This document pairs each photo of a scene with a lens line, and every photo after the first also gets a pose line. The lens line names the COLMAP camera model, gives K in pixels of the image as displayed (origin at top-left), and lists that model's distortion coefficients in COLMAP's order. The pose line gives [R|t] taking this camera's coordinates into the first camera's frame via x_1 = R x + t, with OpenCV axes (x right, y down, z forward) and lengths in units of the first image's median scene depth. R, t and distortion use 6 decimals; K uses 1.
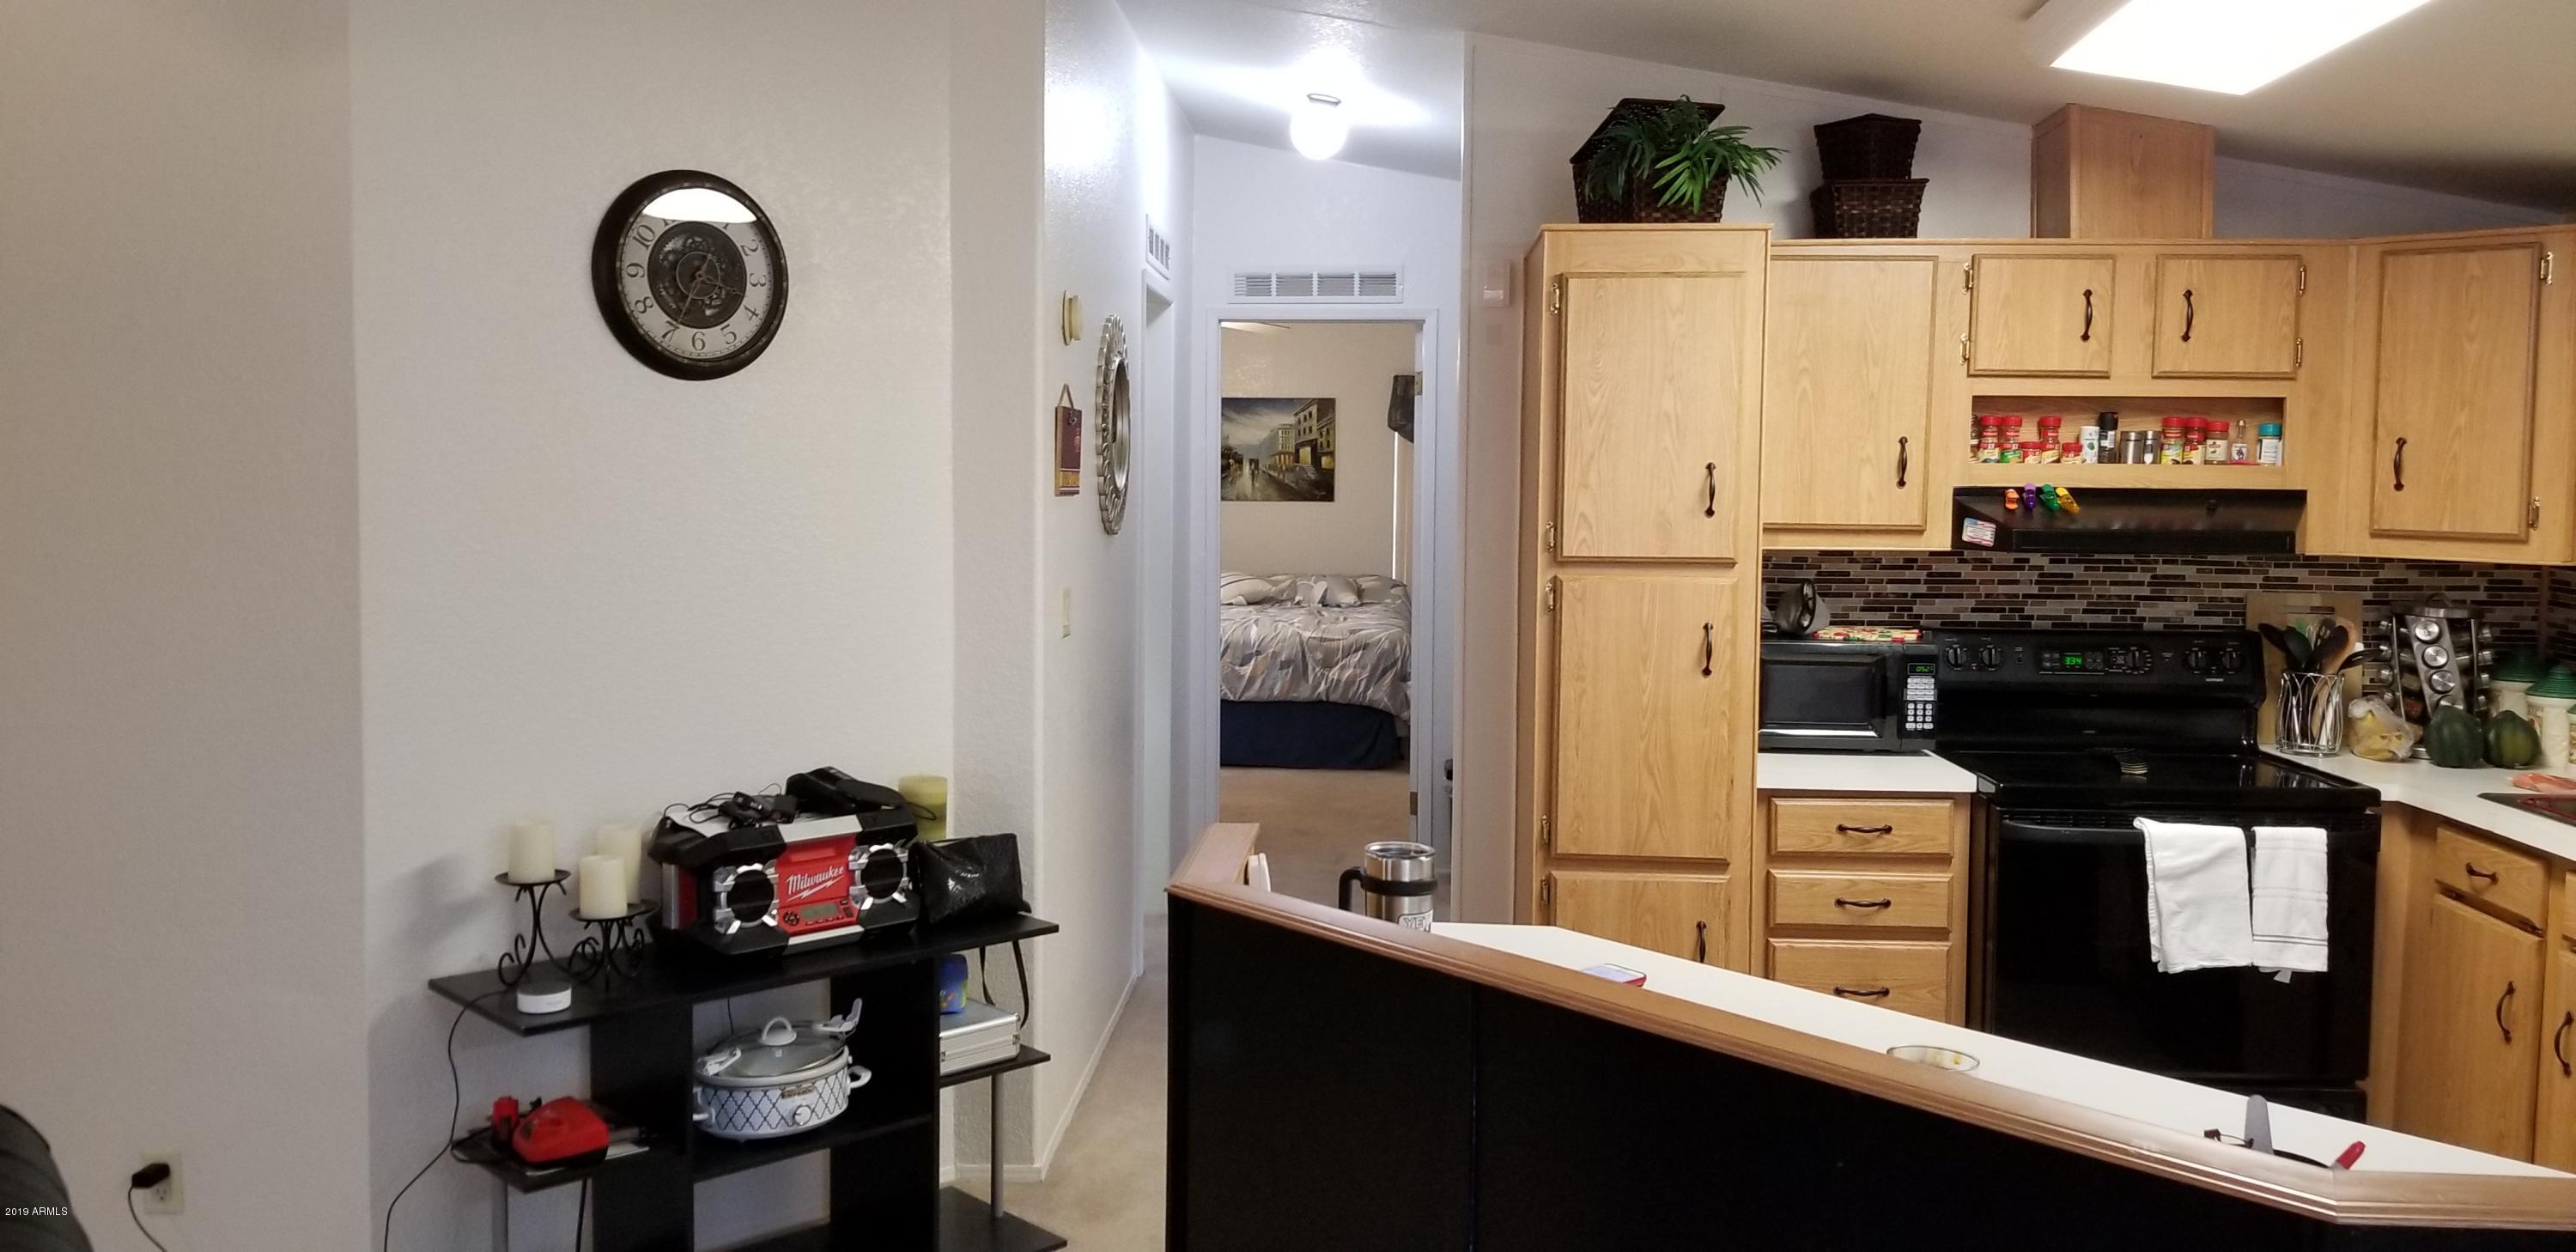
lens RADIAL K [[2010.7, 0, 1236.2], [0, 2010.7, 573.5], [0, 0, 1]] dist [0.038135, -0.065128]
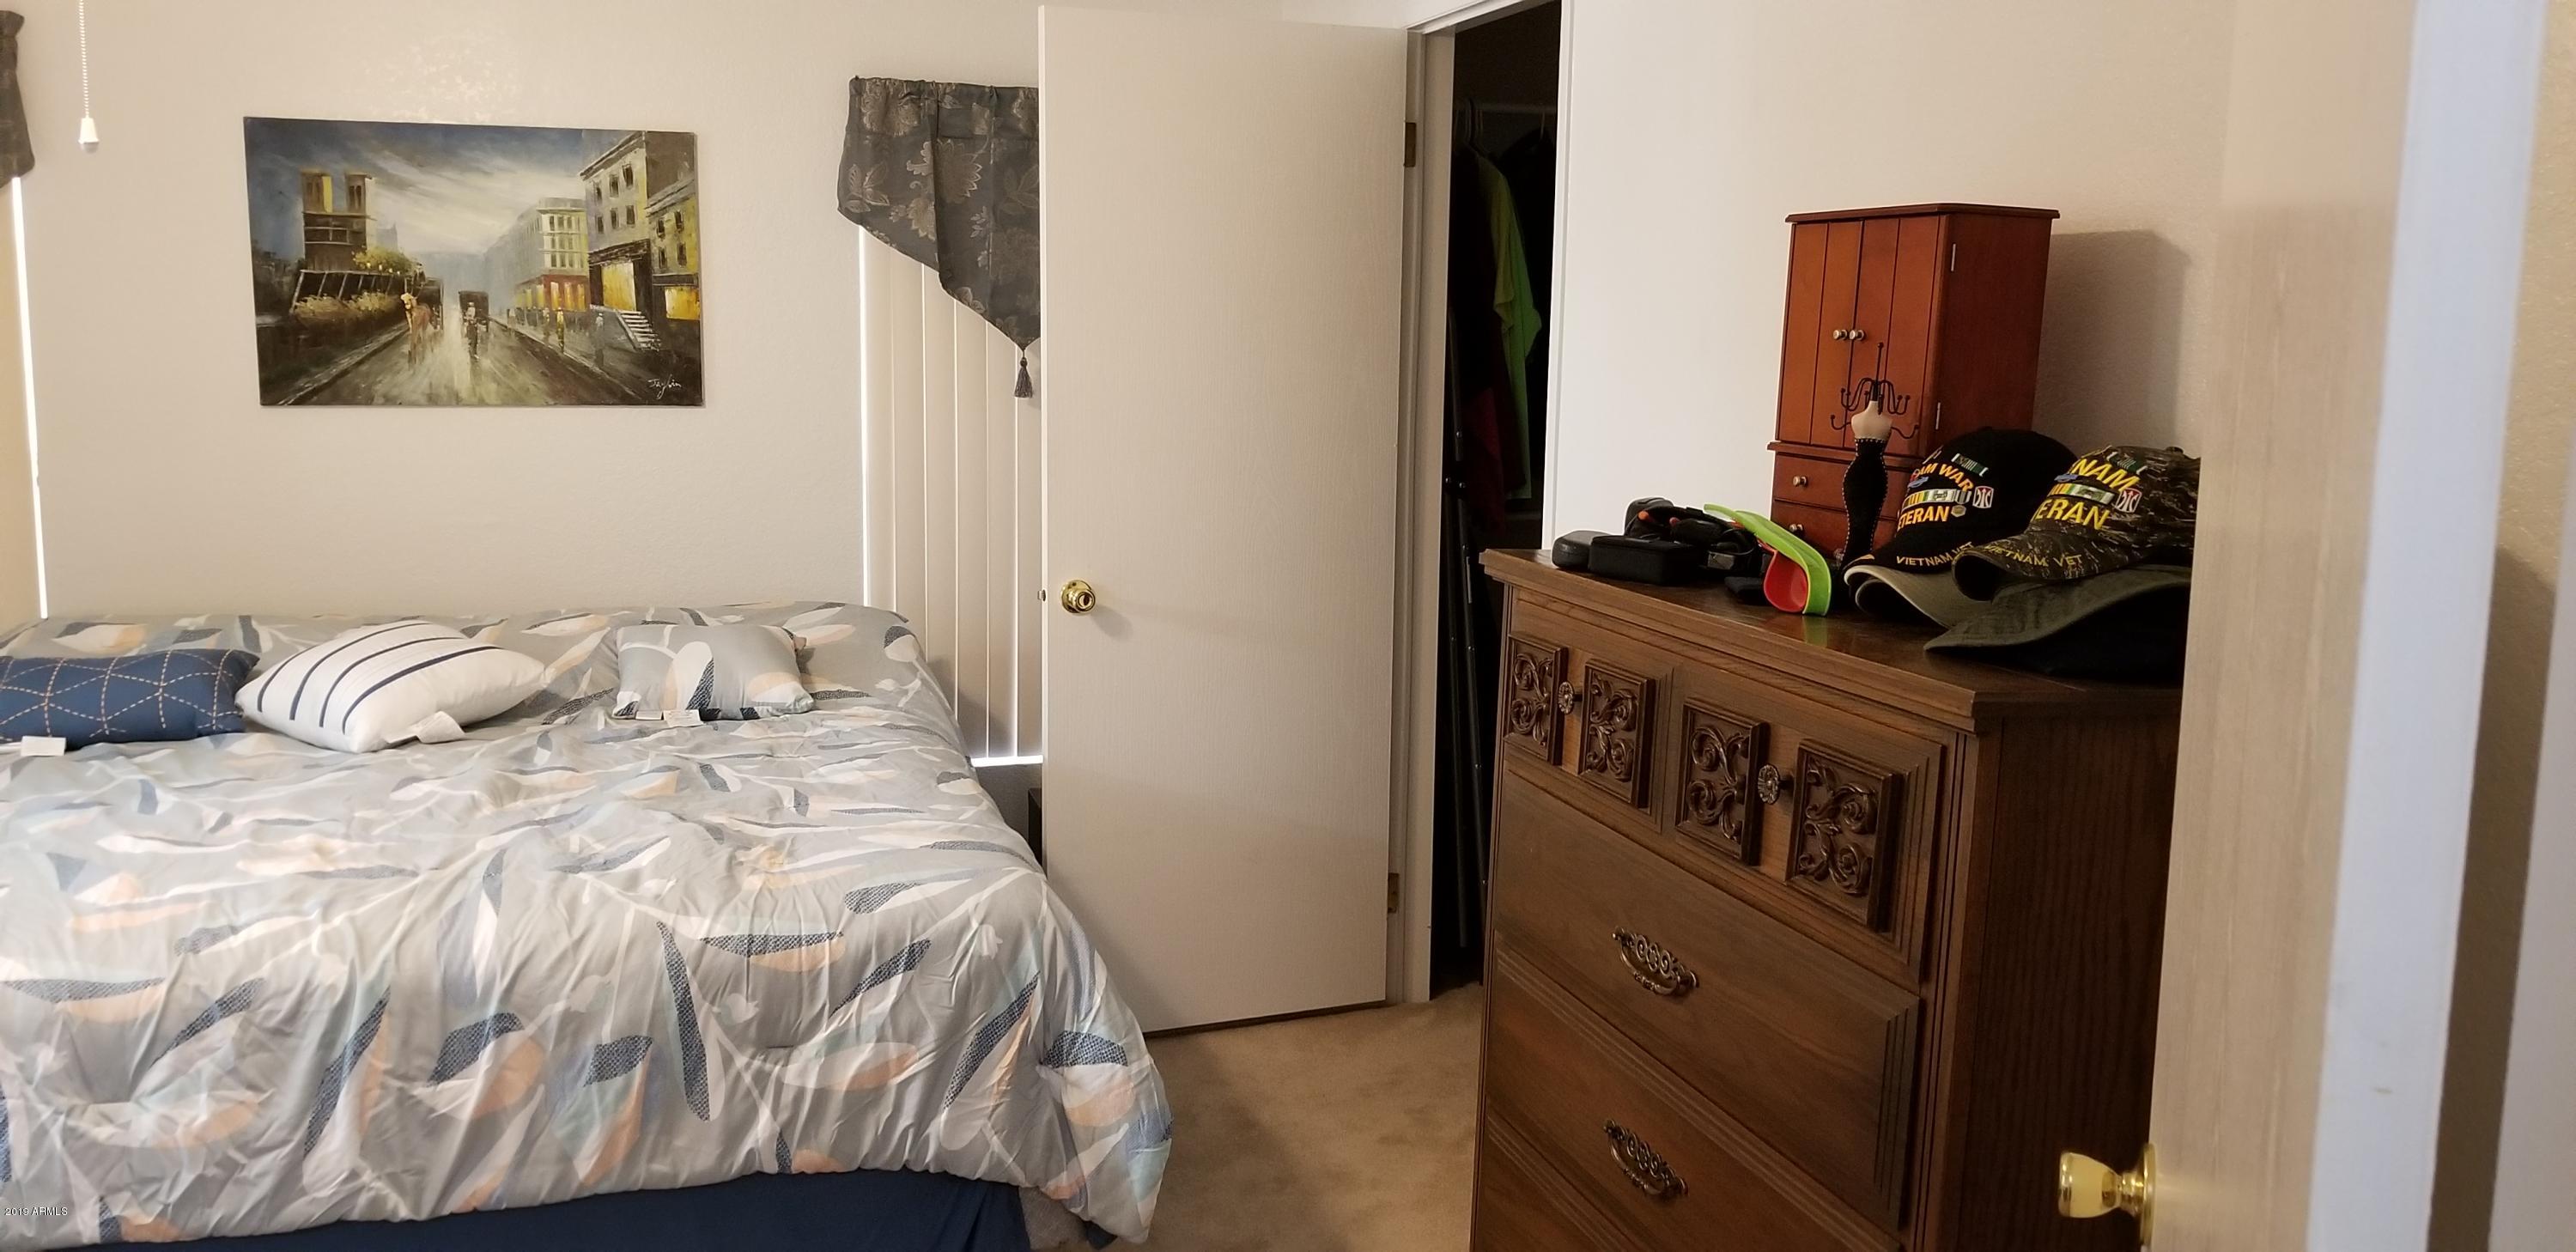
lens RADIAL K [[1982.3, 0, 1246.7], [0, 1982.3, 599.4], [0, 0, 1]] dist [0.082313, -0.179907]
pose [[0.935862, -0.048067, 0.349072, 0.011389], [0.017941, 0.995867, 0.089030, -0.032698], [-0.351909, -0.077057, 0.932857, 0.635293]]
